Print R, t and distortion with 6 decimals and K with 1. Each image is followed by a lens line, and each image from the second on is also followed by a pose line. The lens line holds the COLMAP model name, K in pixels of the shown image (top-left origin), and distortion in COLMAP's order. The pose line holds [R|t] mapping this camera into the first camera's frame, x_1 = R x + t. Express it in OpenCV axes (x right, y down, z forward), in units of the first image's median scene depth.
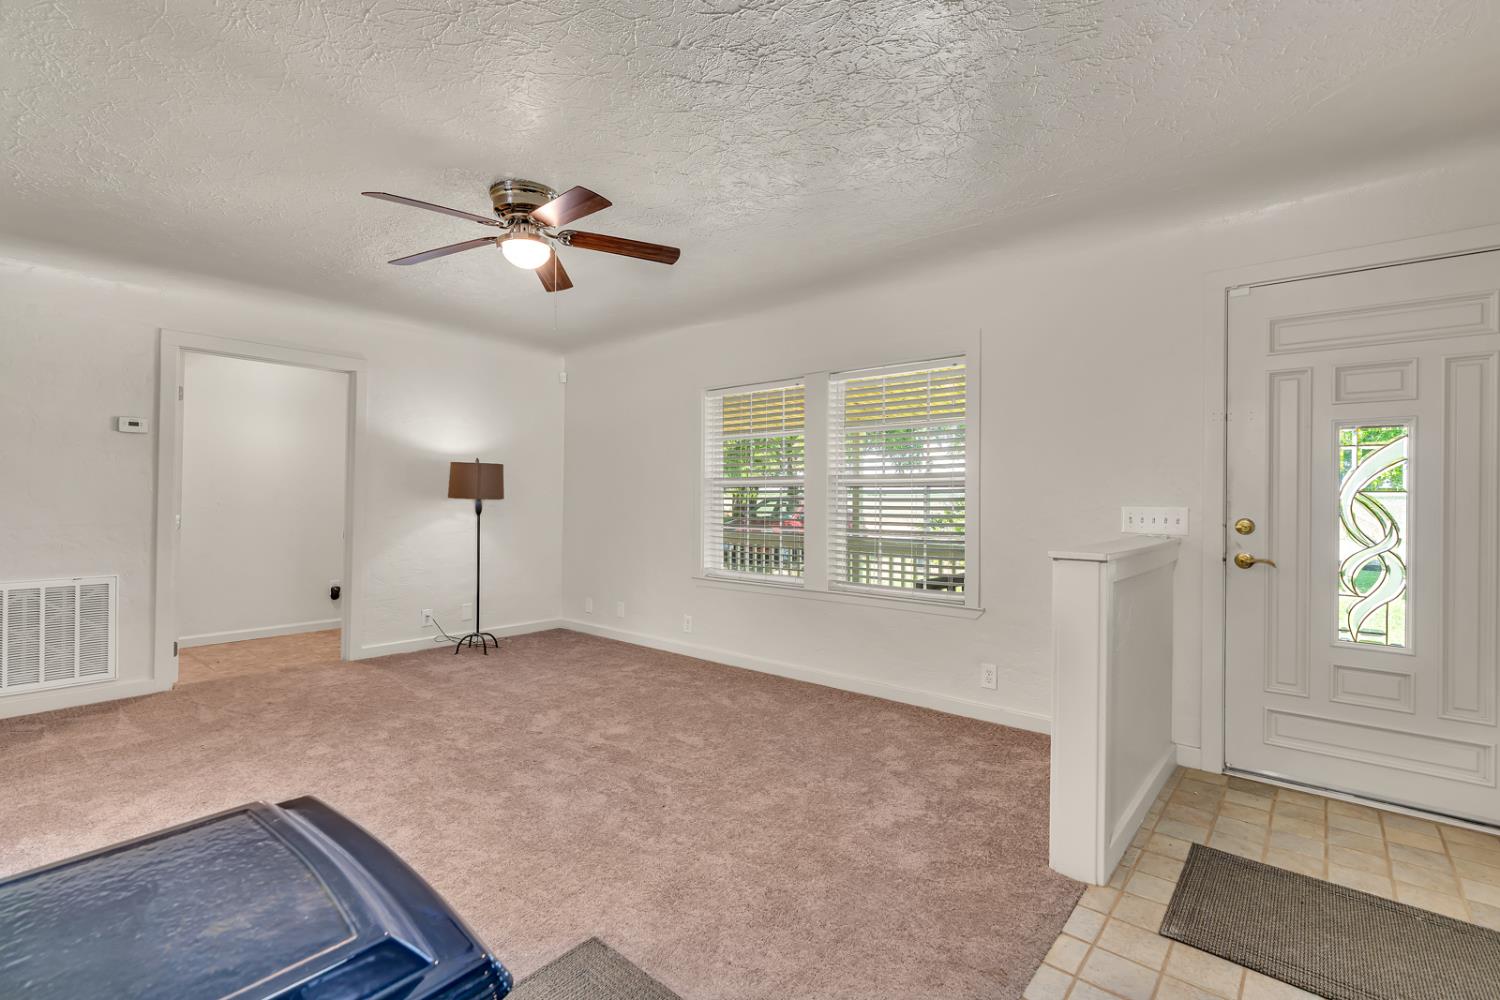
lens RADIAL K [[686.9, 0, 764.4], [0, 686.9, 495.8], [0, 0, 1]] dist [-0.002156, 0.002034]
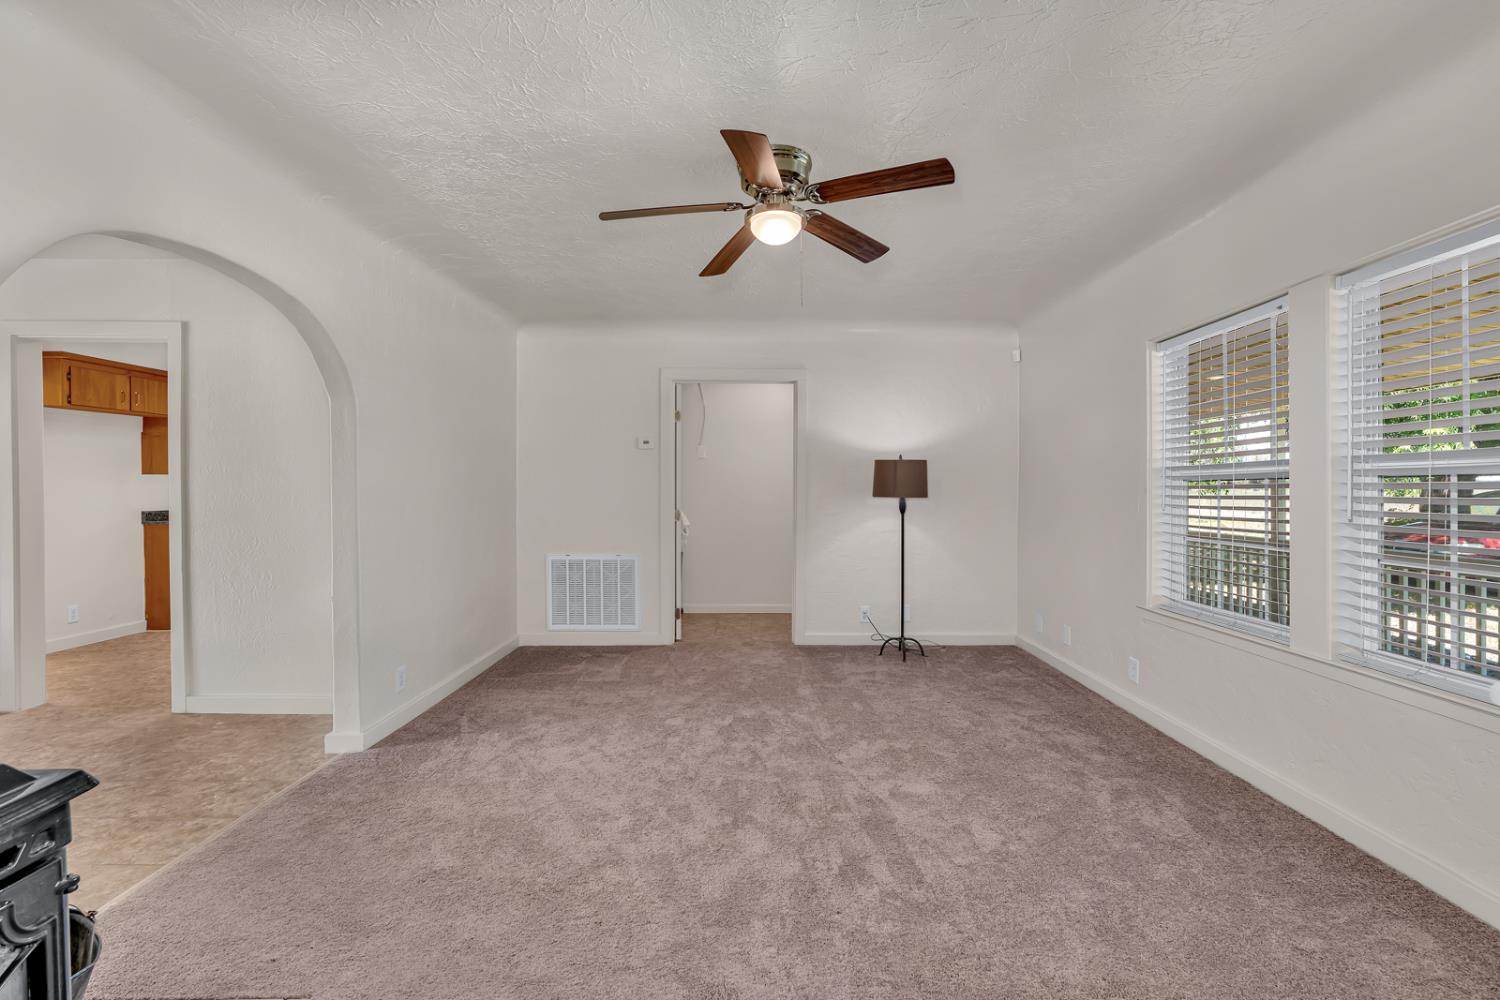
lens RADIAL K [[686.9, 0, 749.3], [0, 686.9, 497.4], [0, 0, 1]] dist [-0.002156, 0.002034]
pose [[0.639720, 0.000791, -0.768608, 0.240148], [0.007285, 0.999948, 0.007093, -0.004781], [0.768574, -0.010137, 0.639681, 0.293881]]
